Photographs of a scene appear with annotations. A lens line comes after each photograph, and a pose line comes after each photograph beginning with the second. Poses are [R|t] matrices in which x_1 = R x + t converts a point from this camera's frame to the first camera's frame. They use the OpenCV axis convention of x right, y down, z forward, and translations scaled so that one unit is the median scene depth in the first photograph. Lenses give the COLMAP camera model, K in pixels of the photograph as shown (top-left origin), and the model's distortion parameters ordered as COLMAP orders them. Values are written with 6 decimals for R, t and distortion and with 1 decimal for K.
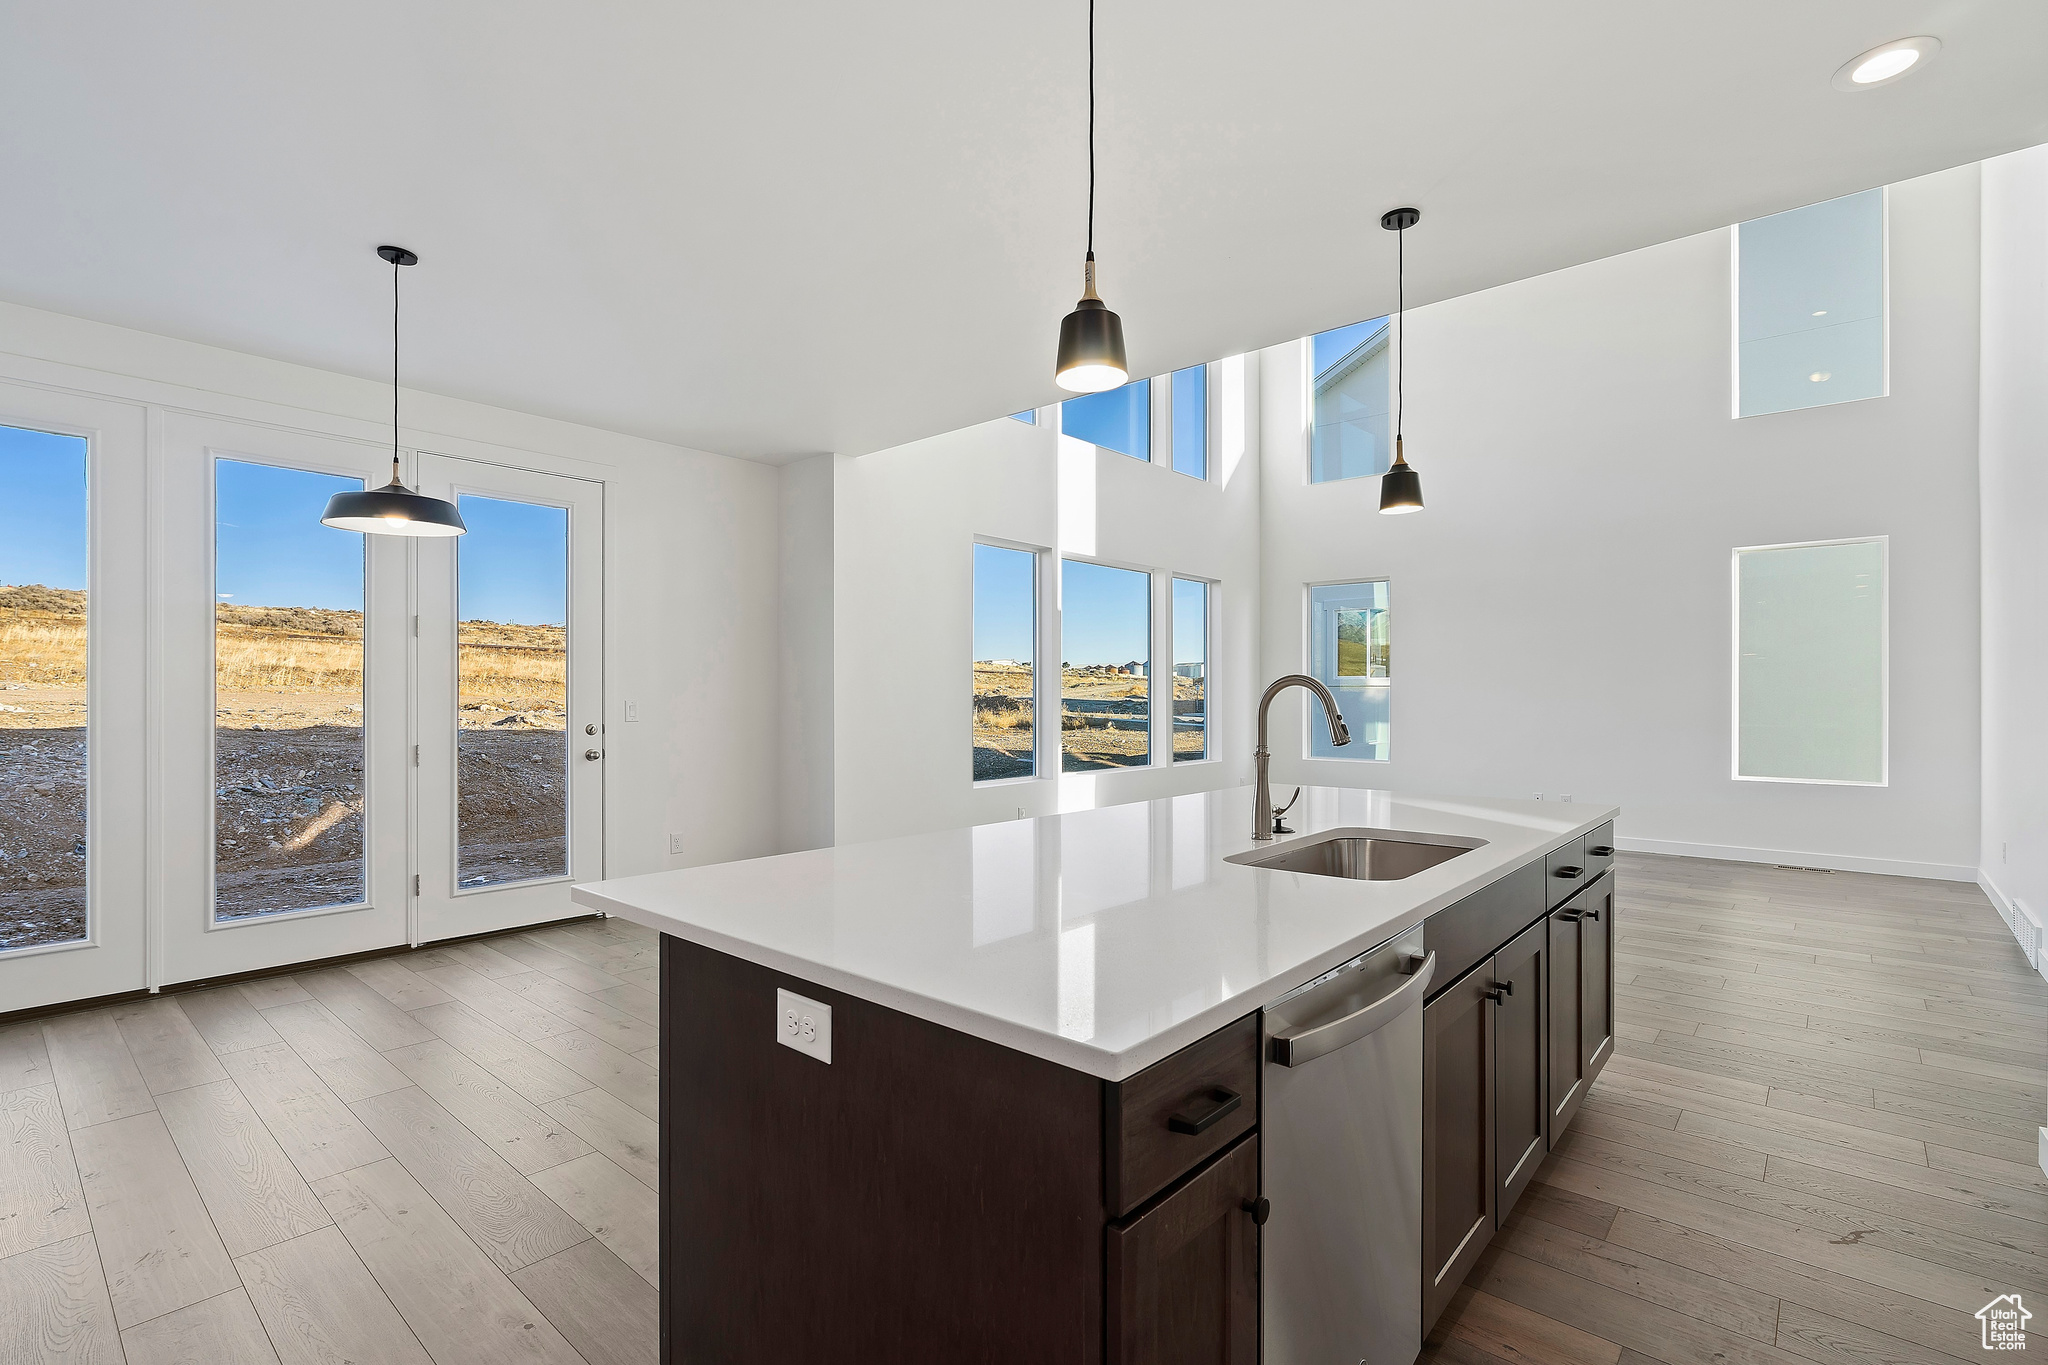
lens RADIAL K [[935.3, 0, 1025.6], [0, 935.3, 690.5], [0, 0, 1]] dist [-0.006910, 0.004453]
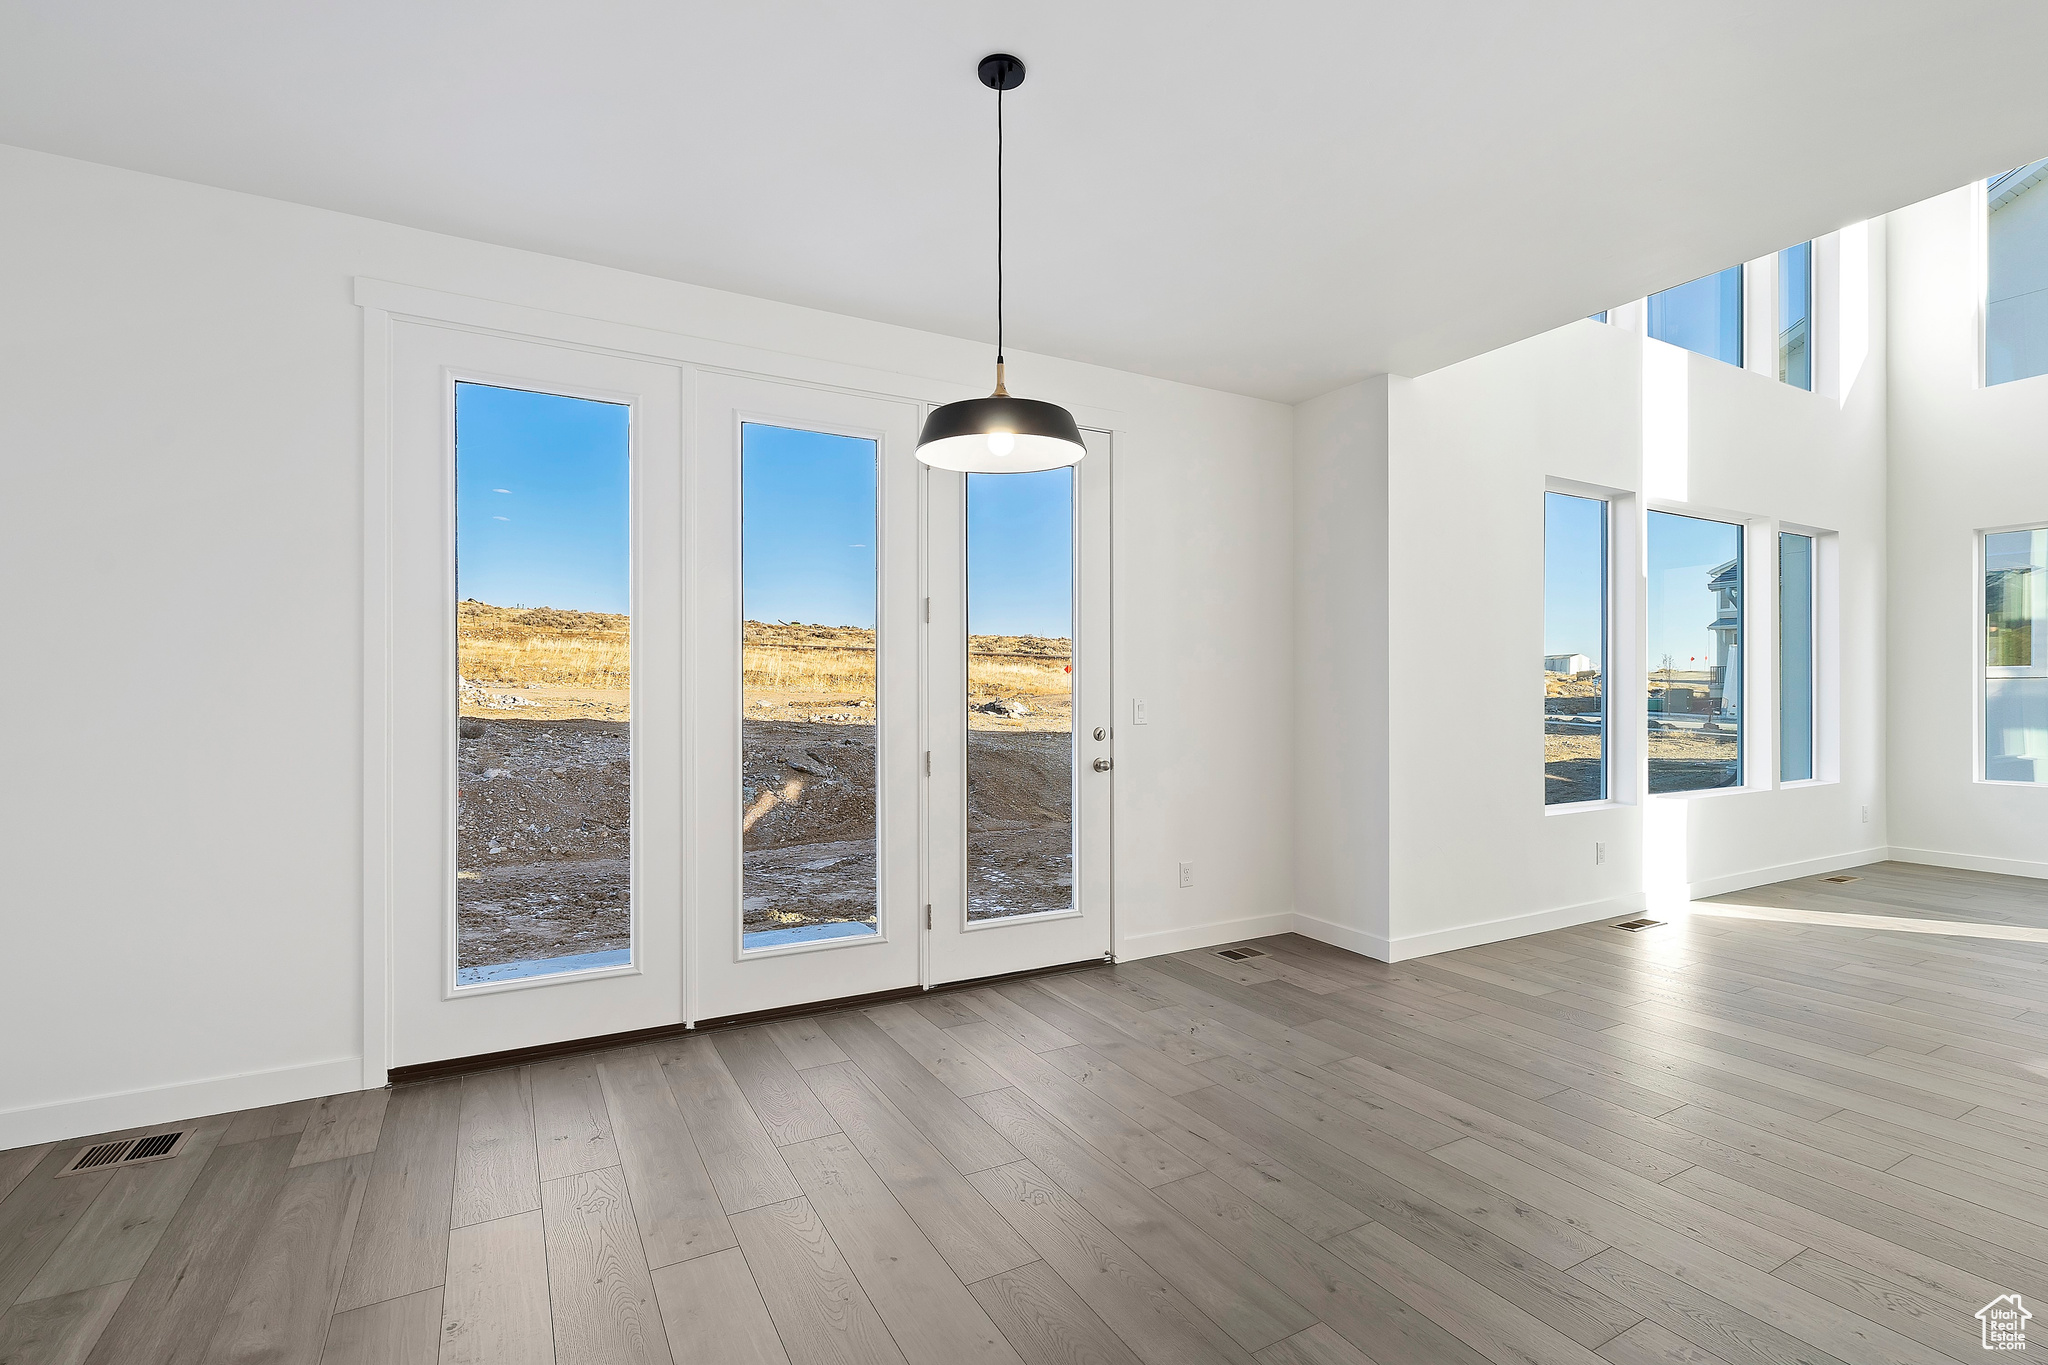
lens RADIAL K [[935.3, 0, 1026.9], [0, 935.3, 686.9], [0, 0, 1]] dist [-0.006910, 0.004453]
pose [[0.943568, -0.003230, -0.331162, -0.170814], [0.003040, 0.999995, -0.001089, 0.000967], [0.331164, 0.000021, 0.943573, 0.136538]]
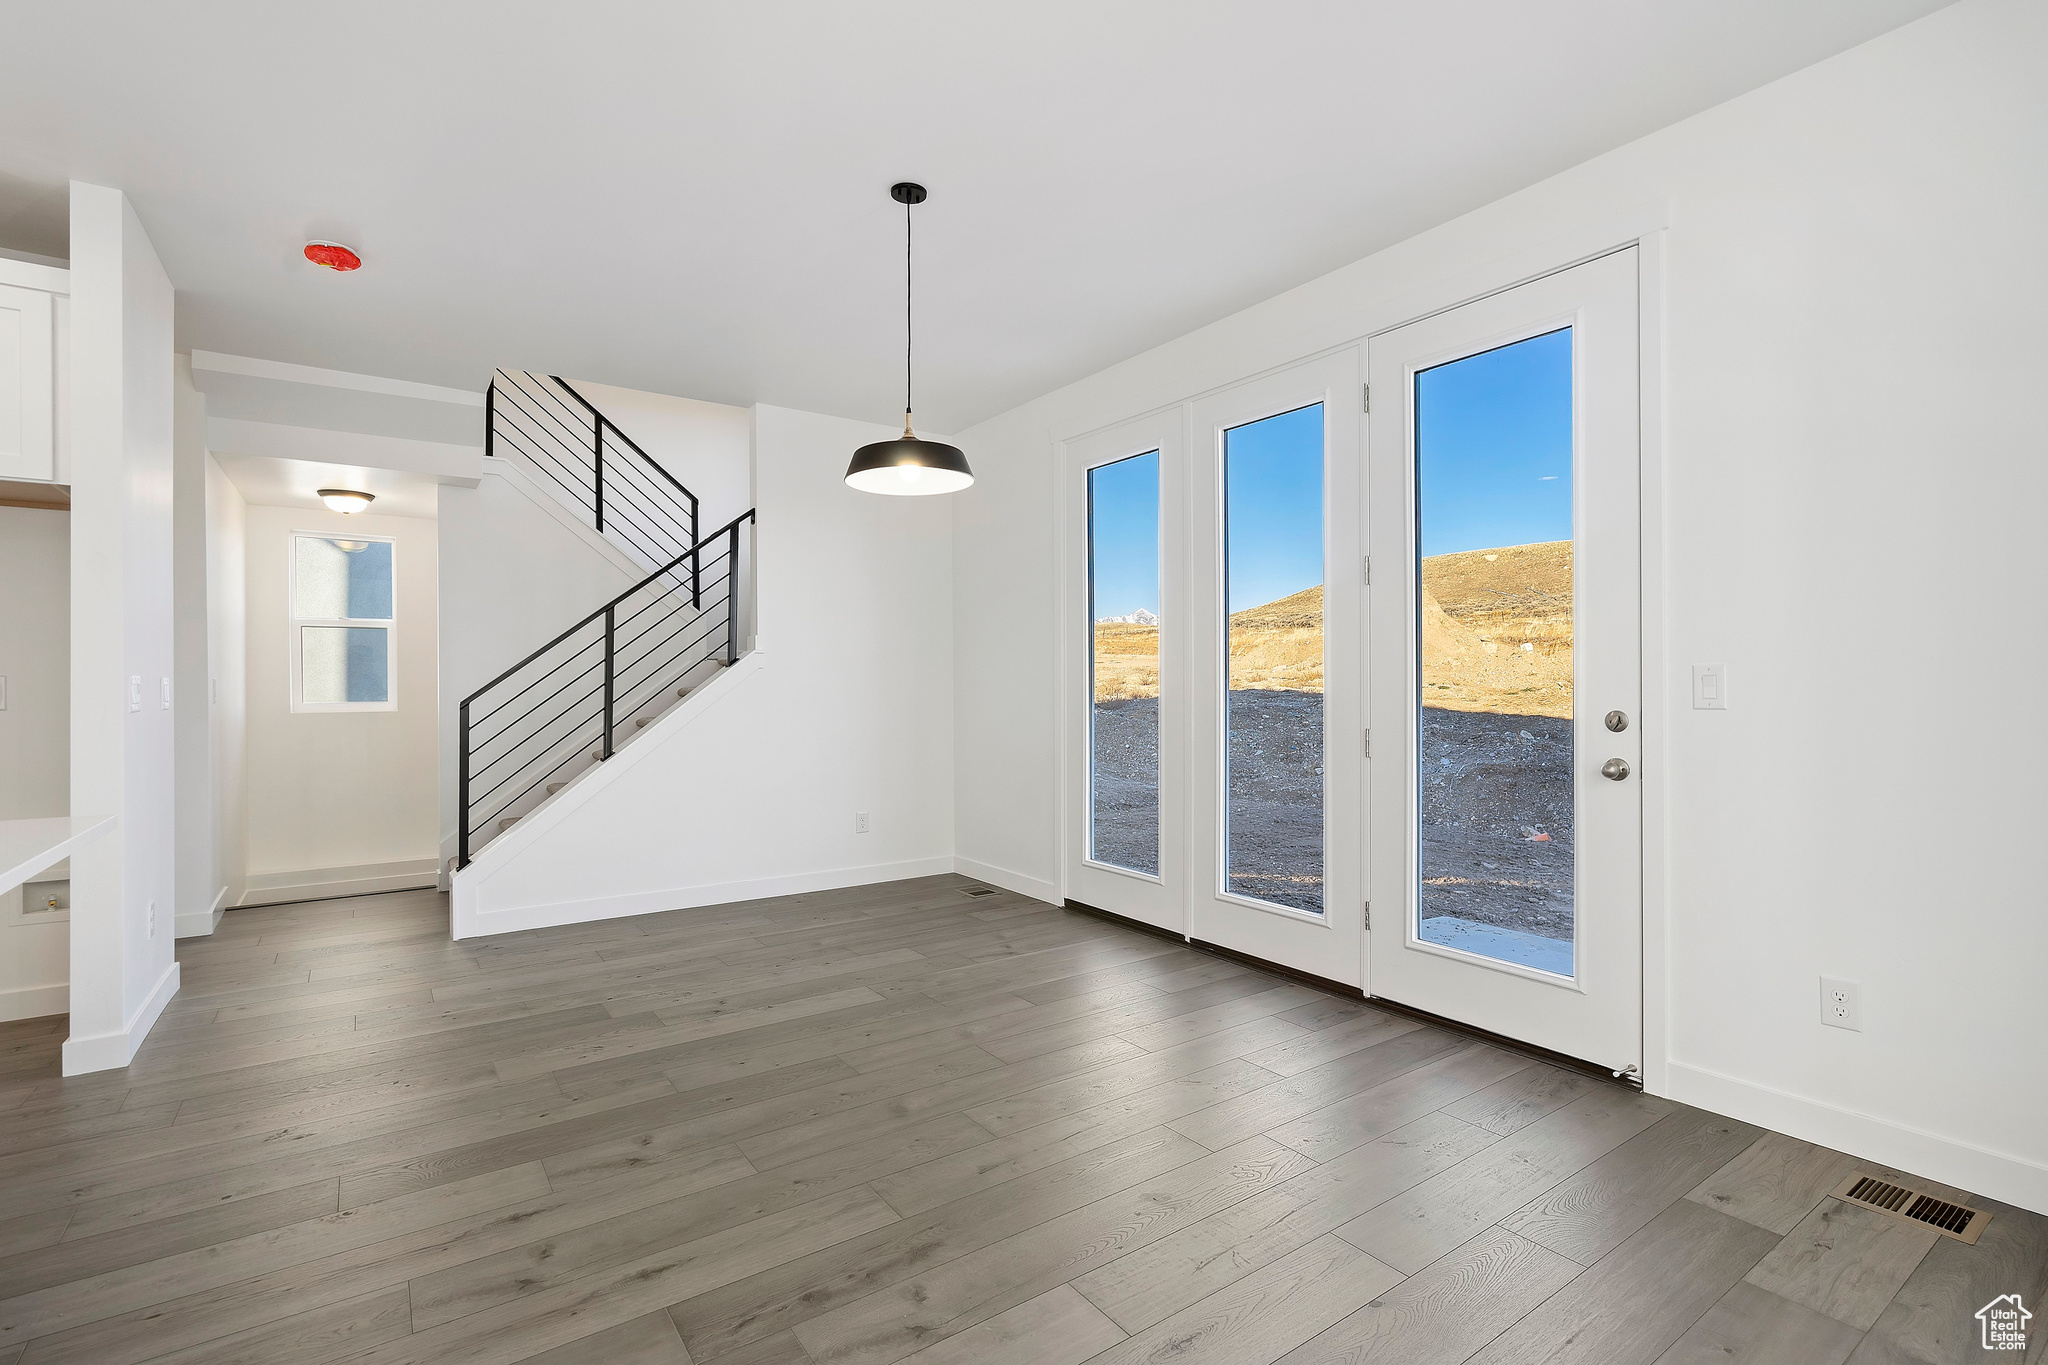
lens RADIAL K [[935.3, 0, 1032.7], [0, 935.3, 689.8], [0, 0, 1]] dist [-0.006910, 0.004453]
pose [[-0.223763, -0.000587, -0.974643, 0.083516], [0.002033, 0.999997, -0.001069, 0.016154], [0.974641, -0.002221, -0.223761, 0.538680]]
